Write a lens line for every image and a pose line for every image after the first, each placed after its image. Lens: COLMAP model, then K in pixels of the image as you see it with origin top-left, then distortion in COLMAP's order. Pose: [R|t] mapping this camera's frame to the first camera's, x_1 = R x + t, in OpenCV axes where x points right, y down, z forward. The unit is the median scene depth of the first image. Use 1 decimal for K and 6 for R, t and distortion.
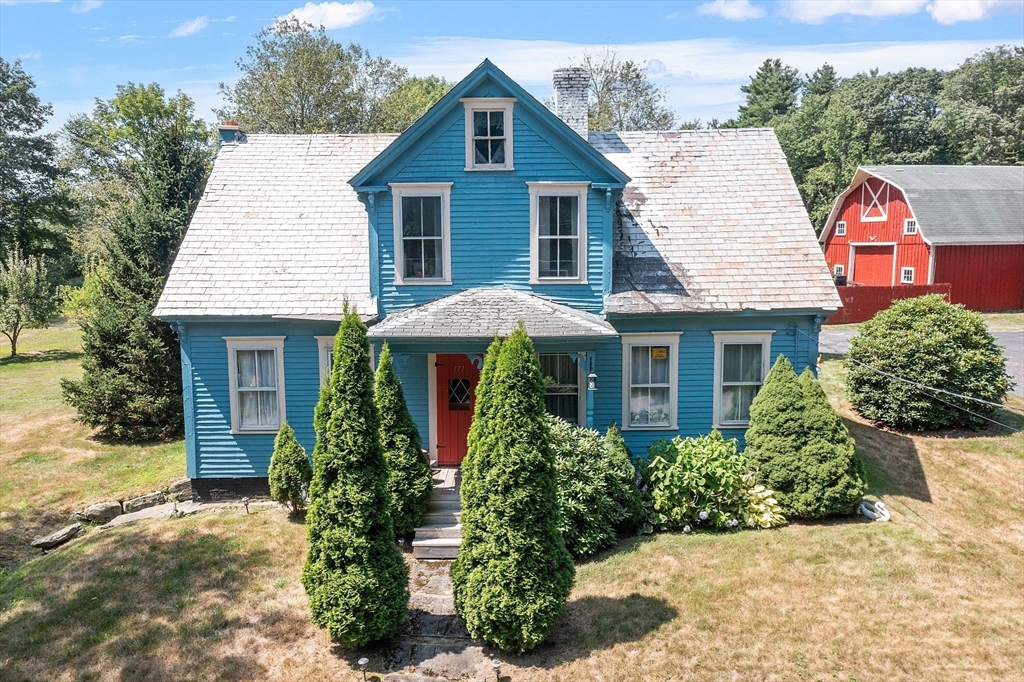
lens RADIAL K [[818.4, 0, 512.0], [0, 818.4, 341.0], [0, 0, 1]] dist [-0.009703, 0.001129]
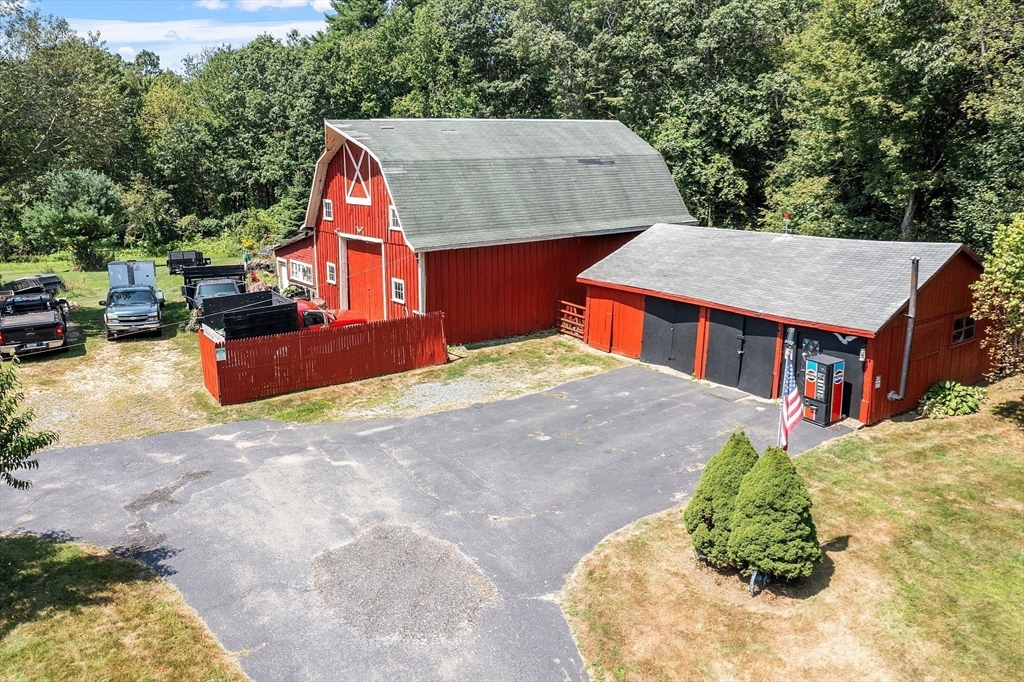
lens RADIAL K [[828.7, 0, 512.0], [0, 828.7, 341.0], [0, 0, 1]] dist [0.010866, 0.001523]
pose [[0.926895, -0.087055, 0.365084, 0.308664], [0.051192, 0.992961, 0.106804, -0.103714], [-0.371813, -0.080307, 0.924828, 0.323681]]
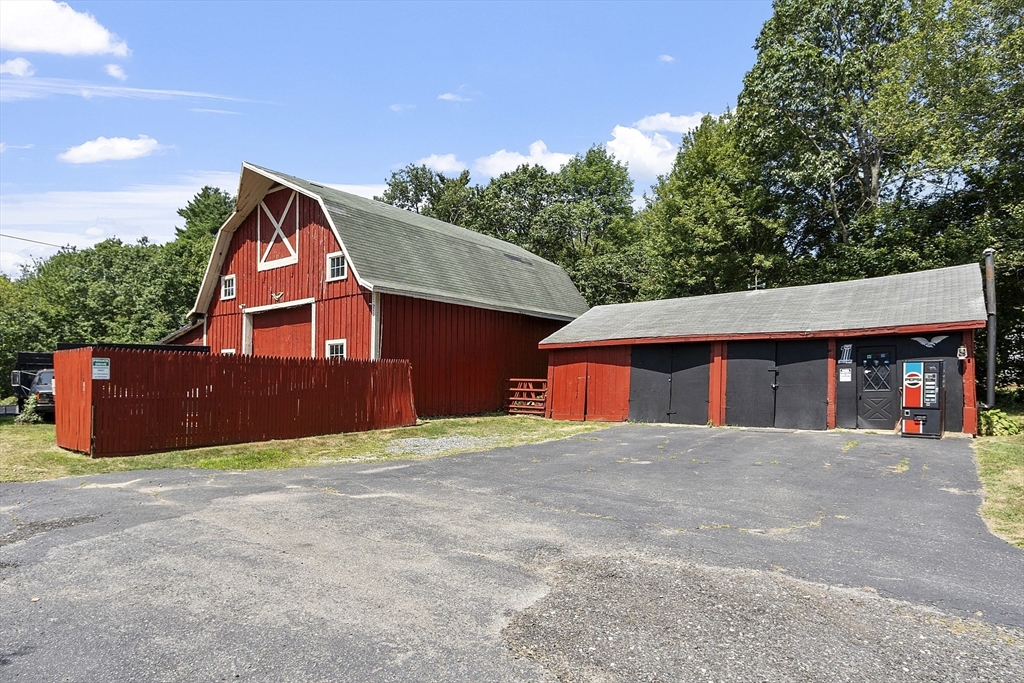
lens RADIAL K [[614.7, 0, 515.7], [0, 614.7, 388.6], [0, 0, 1]] dist [0.006019, 0.000159]
pose [[0.759159, 0.003442, 0.650896, 0.295903], [0.075806, 0.992714, -0.093665, -0.009011], [-0.646476, 0.120449, 0.753367, 0.590578]]
